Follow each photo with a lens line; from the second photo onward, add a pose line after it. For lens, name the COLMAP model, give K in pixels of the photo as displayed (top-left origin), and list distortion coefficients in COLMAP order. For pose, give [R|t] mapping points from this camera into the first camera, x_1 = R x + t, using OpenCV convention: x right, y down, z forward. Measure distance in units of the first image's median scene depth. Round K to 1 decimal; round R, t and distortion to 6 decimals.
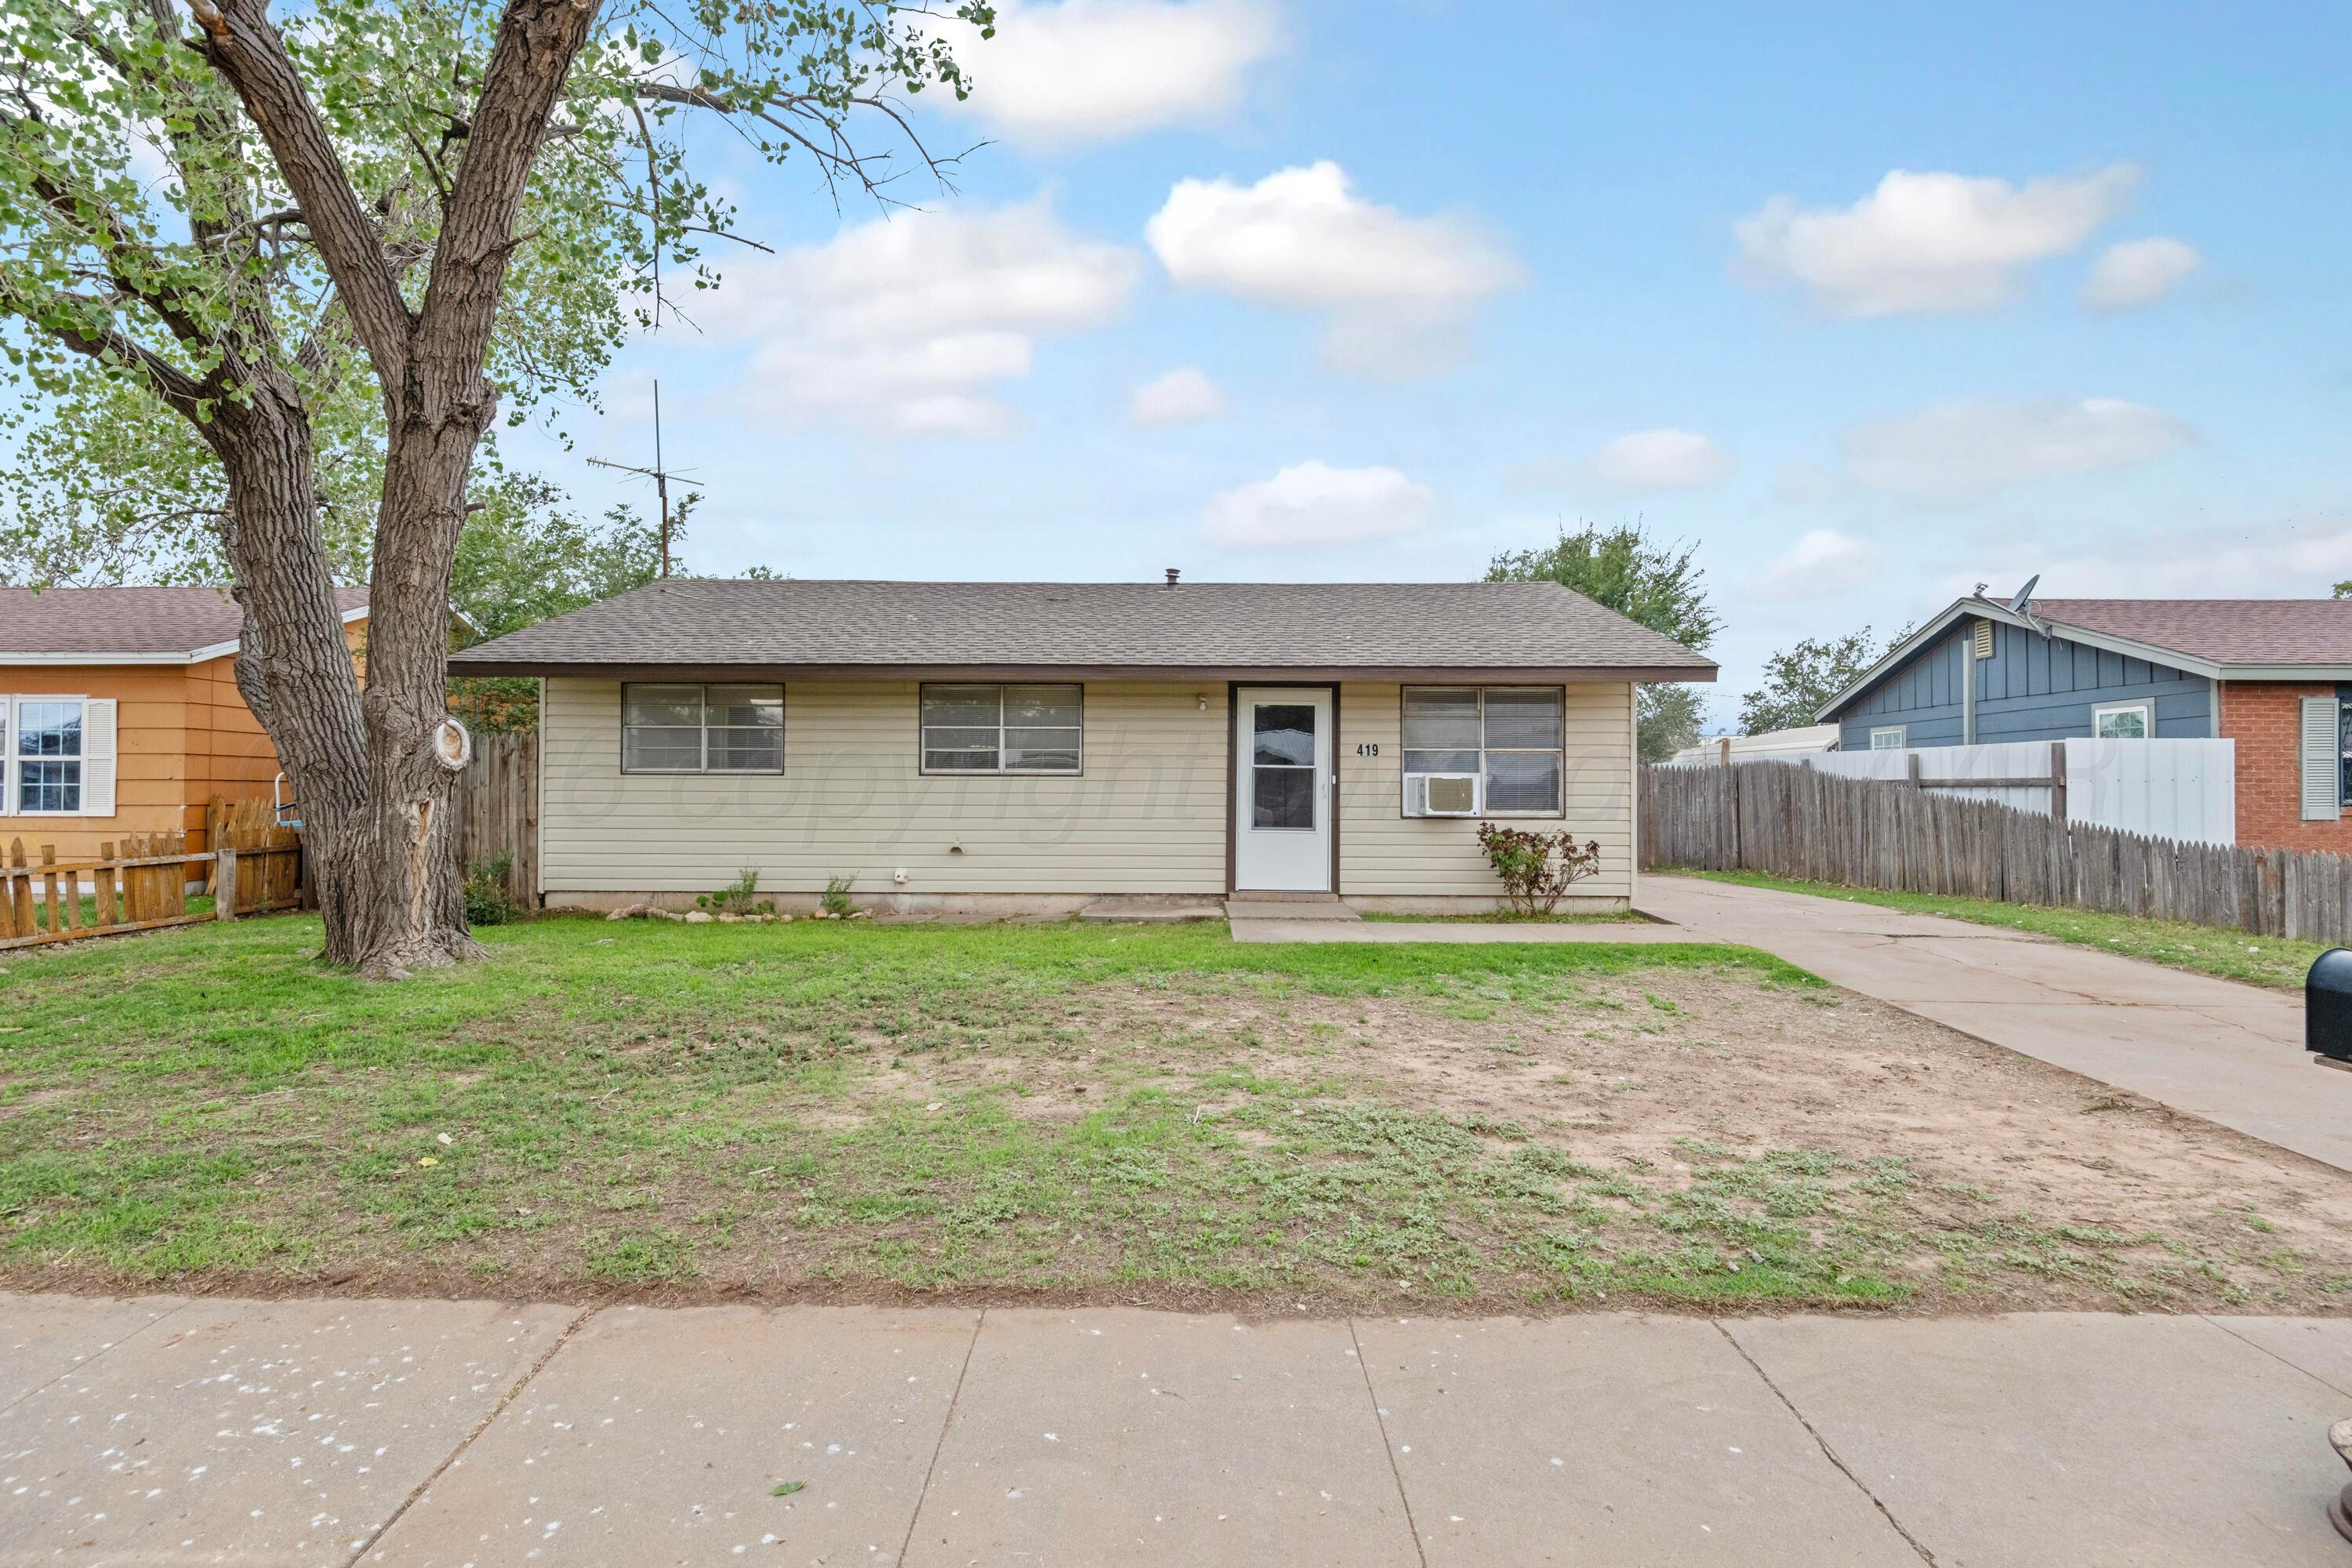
lens RADIAL K [[1181.5, 0, 1176.0], [0, 1181.5, 784.0], [0, 0, 1]] dist [0.000430, -0.000028]
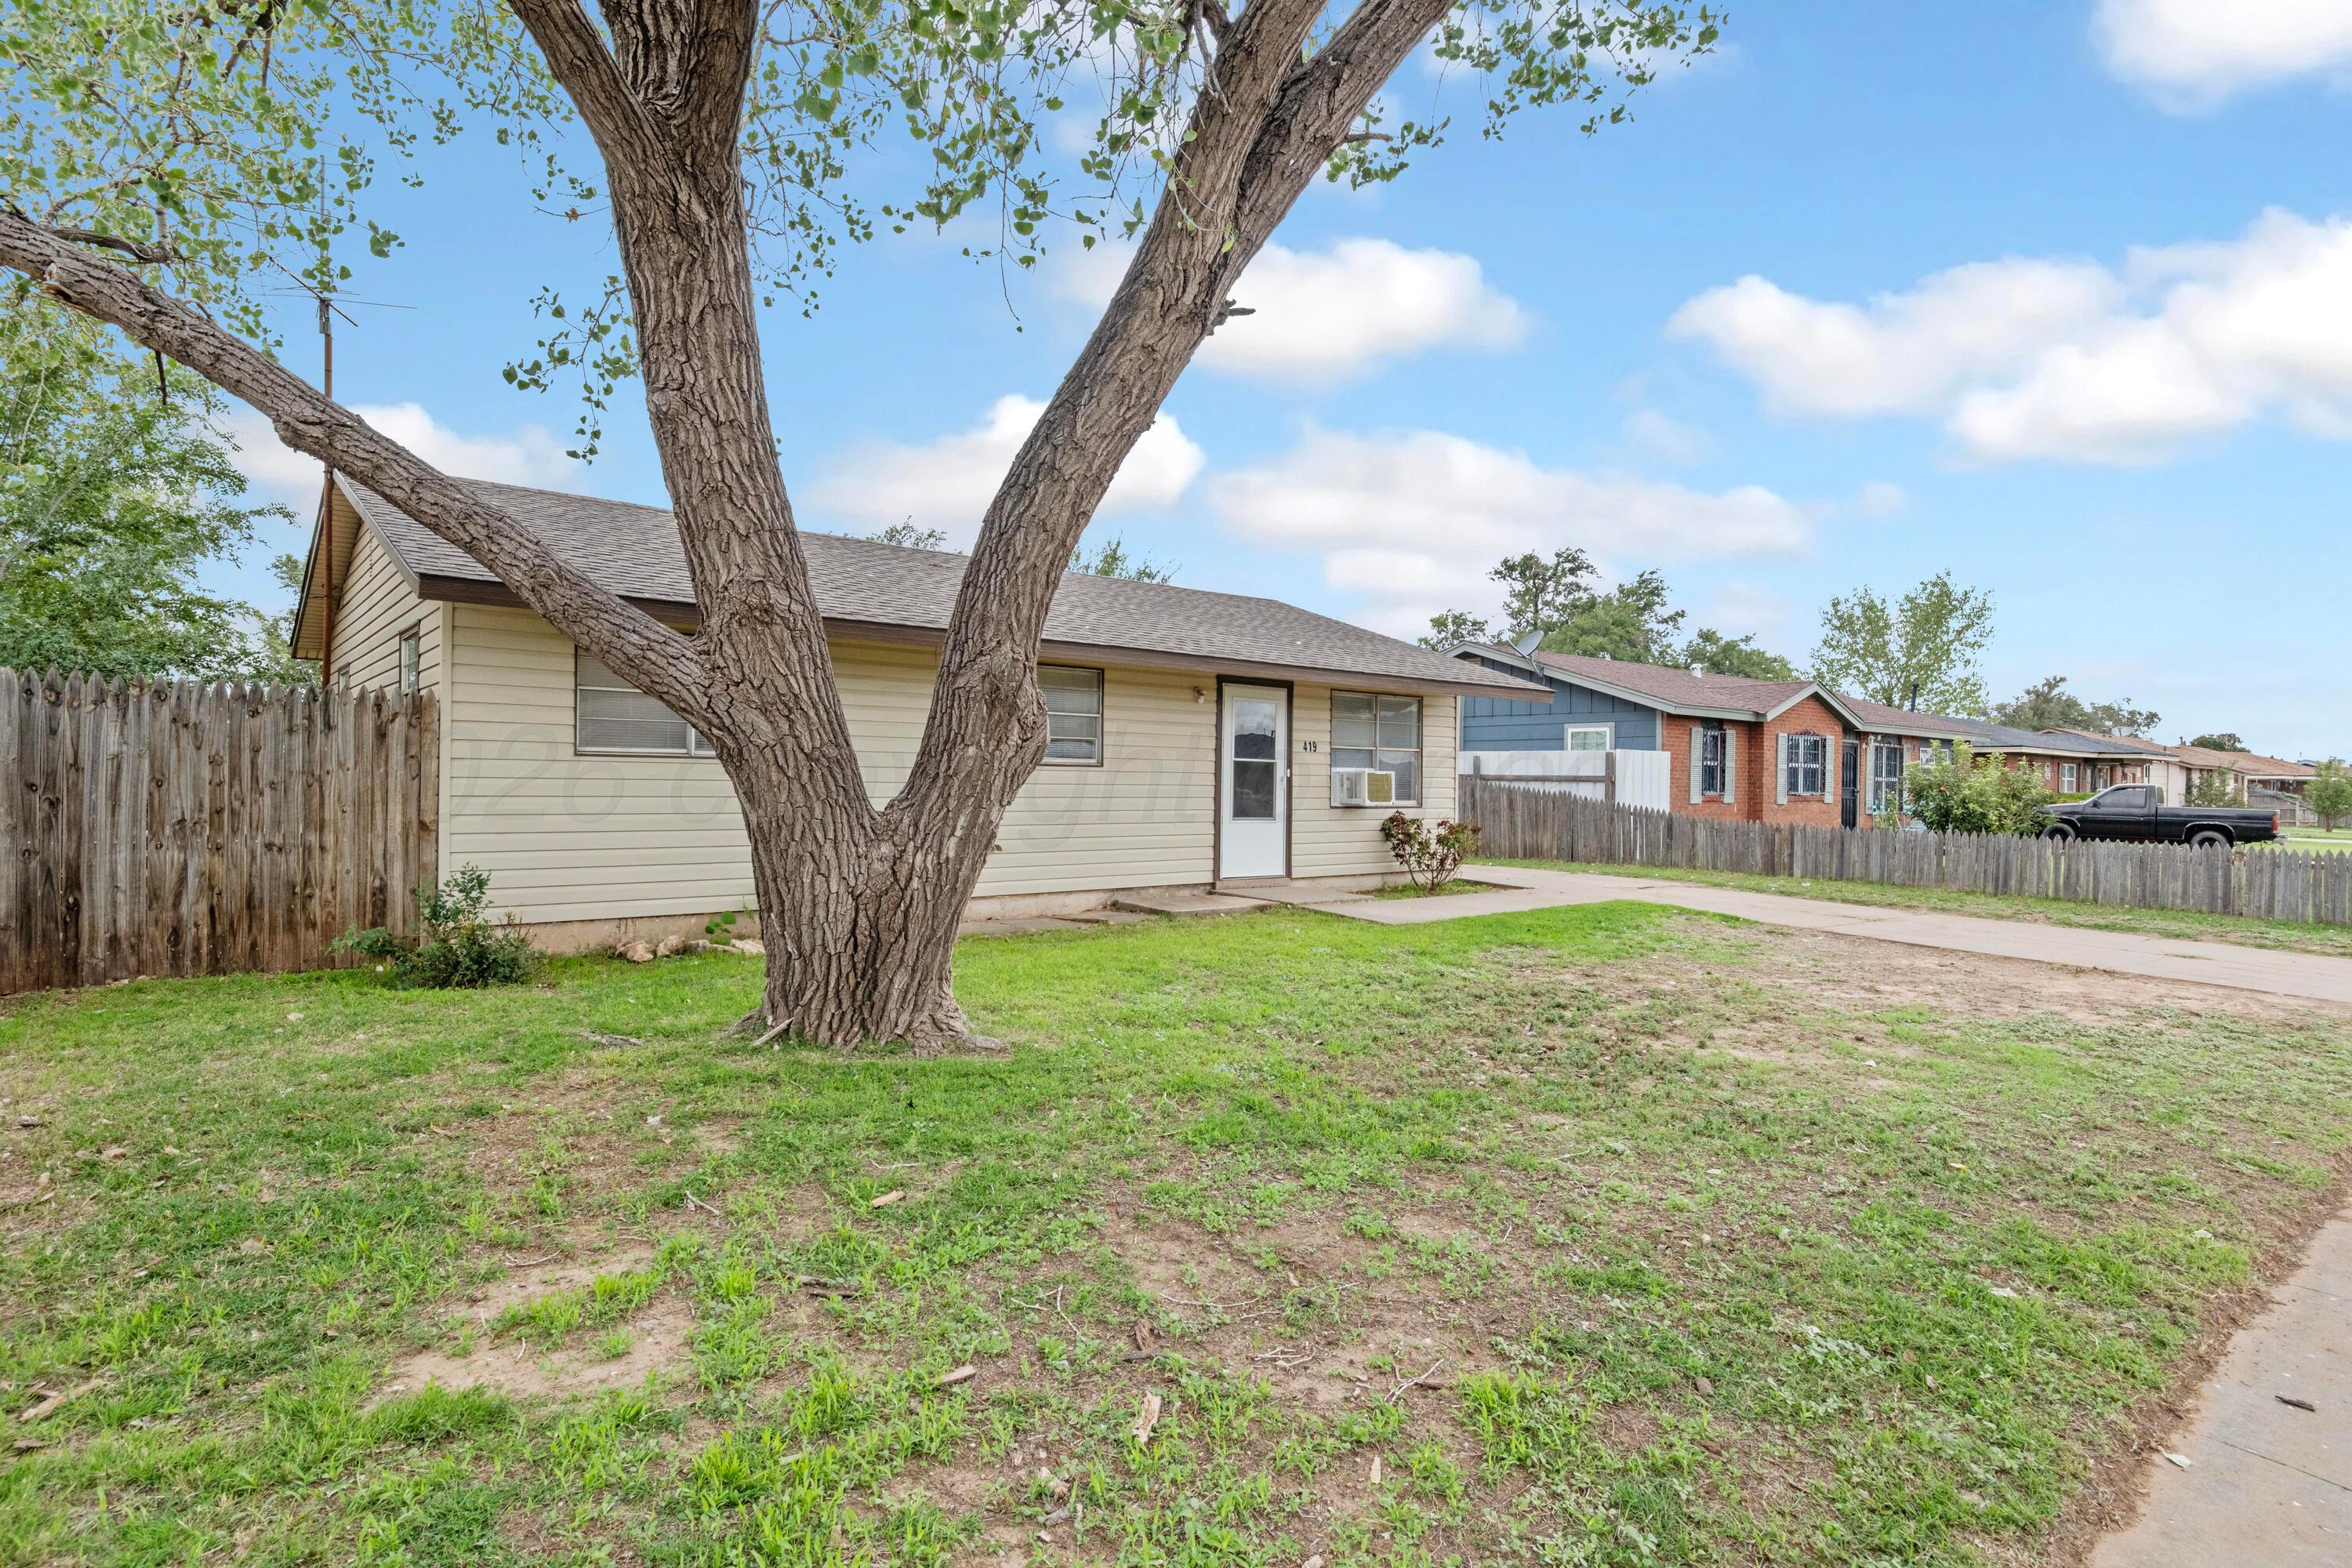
lens RADIAL K [[1181.5, 0, 1176.0], [0, 1181.5, 784.0], [0, 0, 1]] dist [0.000430, -0.000028]
pose [[0.773284, 0.004067, 0.634047, -0.634570], [-0.015215, 0.999811, 0.012143, -0.005177], [-0.633878, -0.019037, 0.773199, 0.225564]]
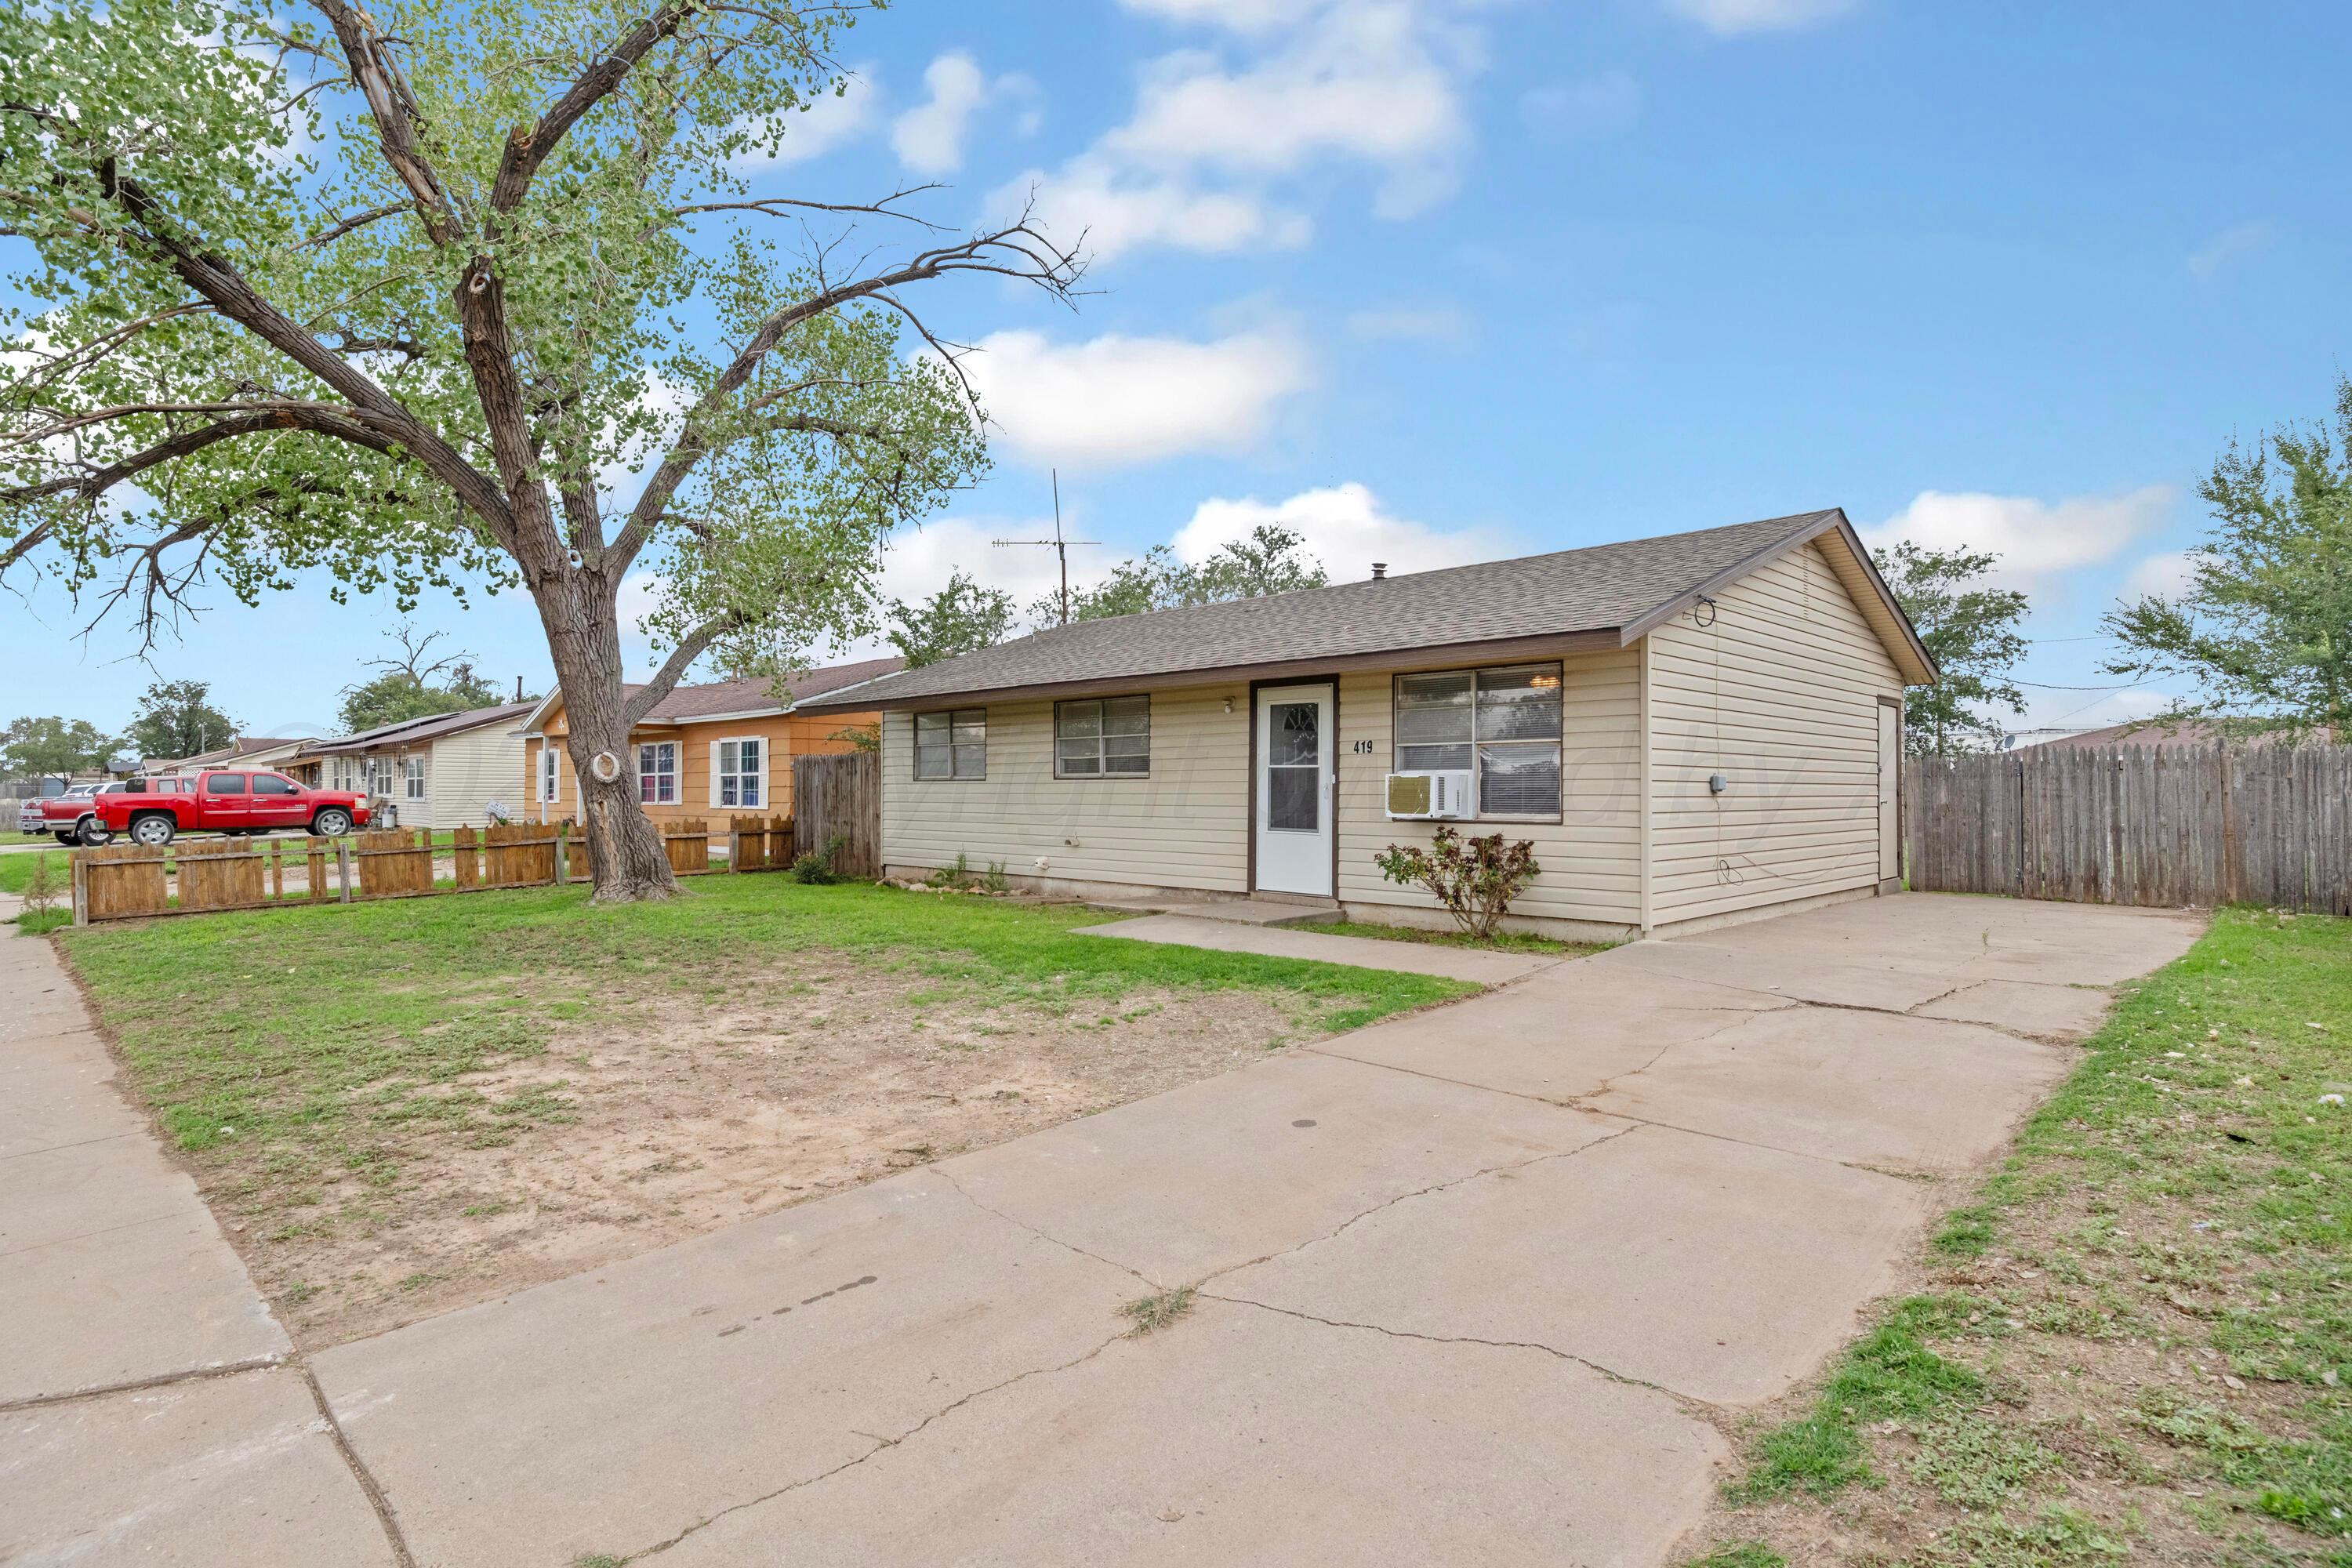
lens RADIAL K [[1181.5, 0, 1176.0], [0, 1181.5, 784.0], [0, 0, 1]] dist [0.000430, -0.000028]
pose [[0.719526, -0.008557, -0.694413, 0.701791], [0.009853, 0.999949, -0.002112, 0.001080], [0.694395, -0.005322, 0.719574, 0.227268]]
